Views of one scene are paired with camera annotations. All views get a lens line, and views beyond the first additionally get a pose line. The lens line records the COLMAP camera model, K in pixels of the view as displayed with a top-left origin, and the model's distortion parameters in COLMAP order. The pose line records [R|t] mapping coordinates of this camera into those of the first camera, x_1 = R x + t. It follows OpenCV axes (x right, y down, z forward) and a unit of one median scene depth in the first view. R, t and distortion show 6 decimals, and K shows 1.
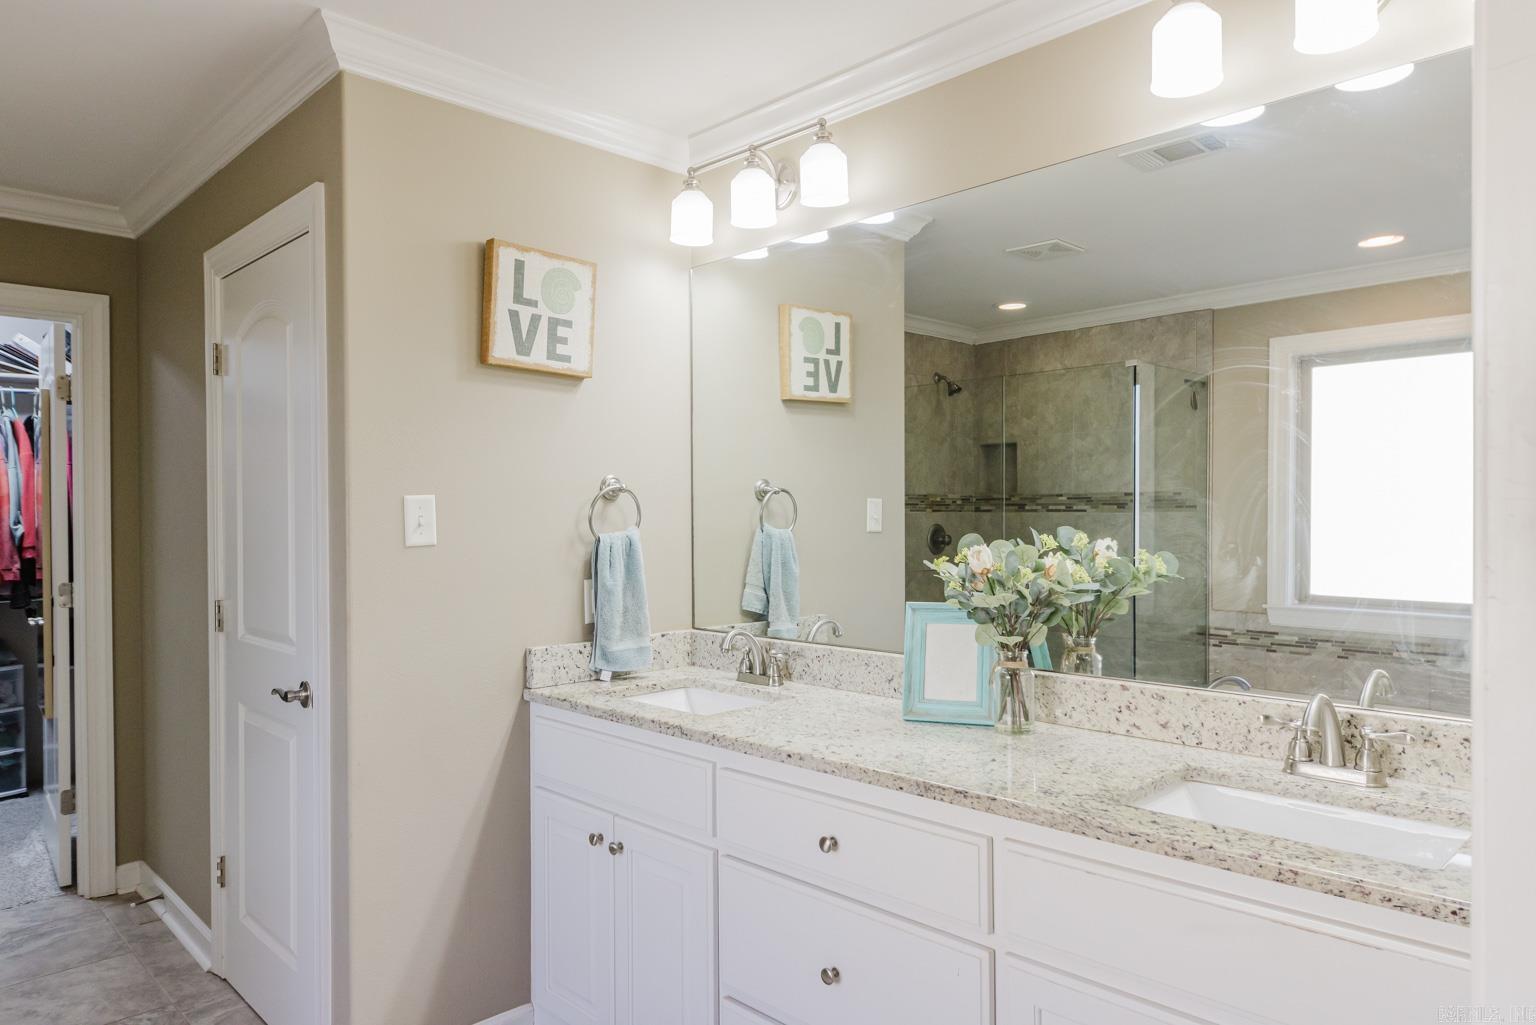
lens RADIAL K [[973.7, 0, 775.0], [0, 973.7, 507.4], [0, 0, 1]] dist [0.006645, 0.001166]
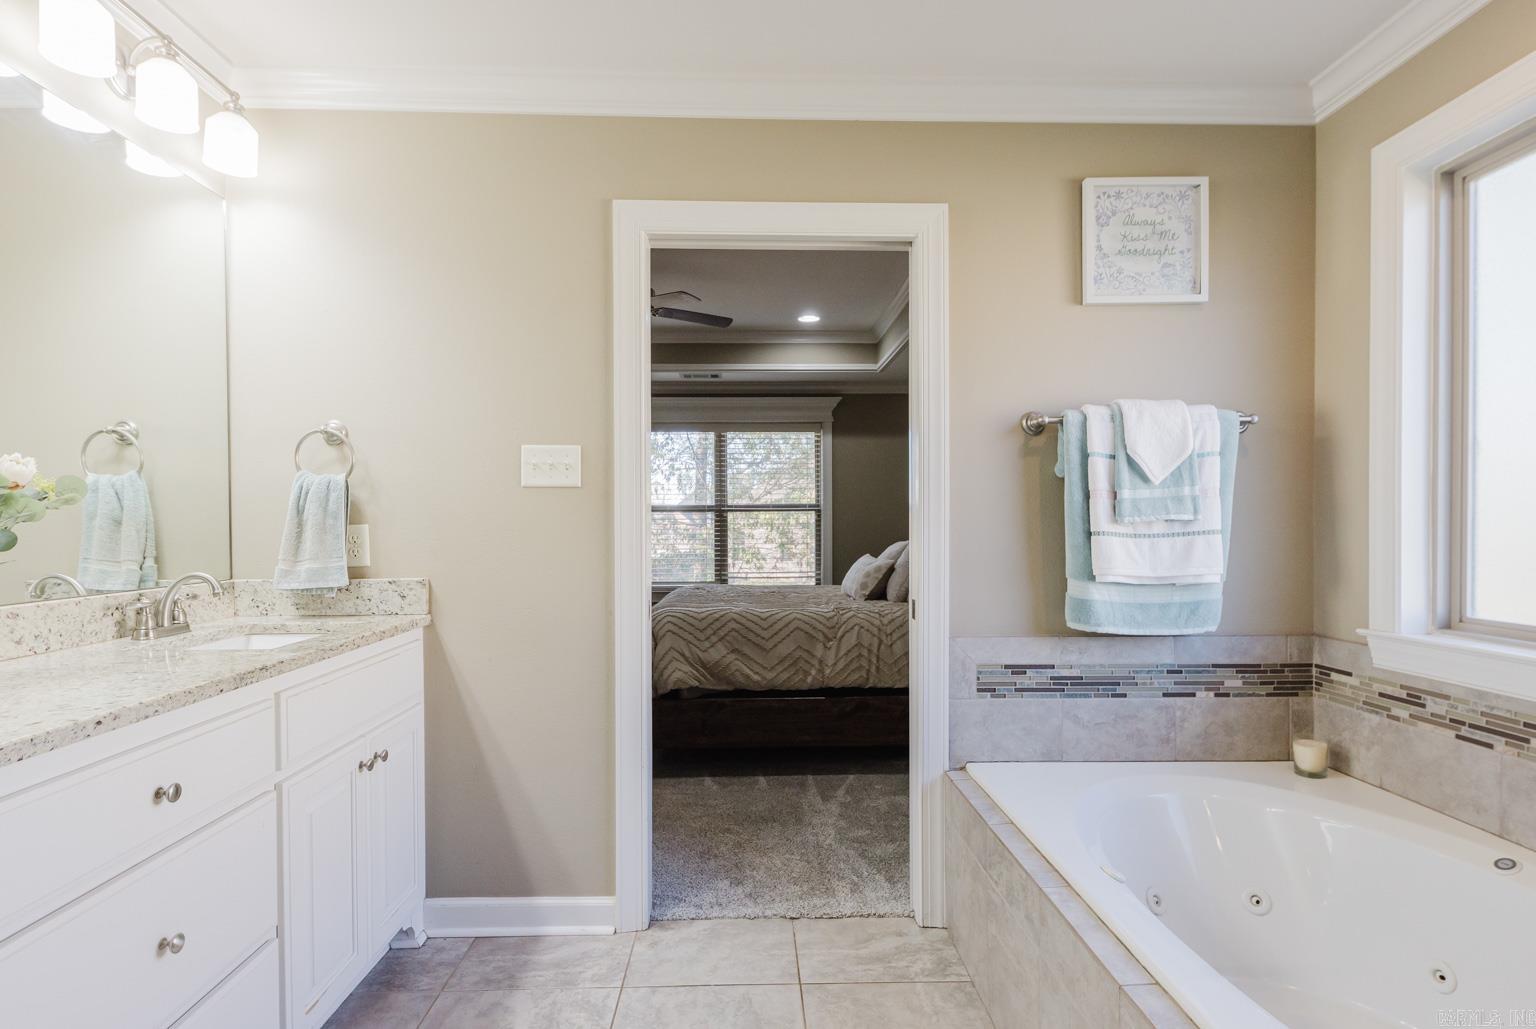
lens RADIAL K [[800.3, 0, 772.6], [0, 800.3, 537.3], [0, 0, 1]] dist [0.022733, -0.012062]
pose [[-0.731236, -0.001344, 0.682123, -0.773584], [0.006467, 0.999939, 0.008903, 0.114322], [-0.682094, 0.010921, -0.731183, 1.104822]]
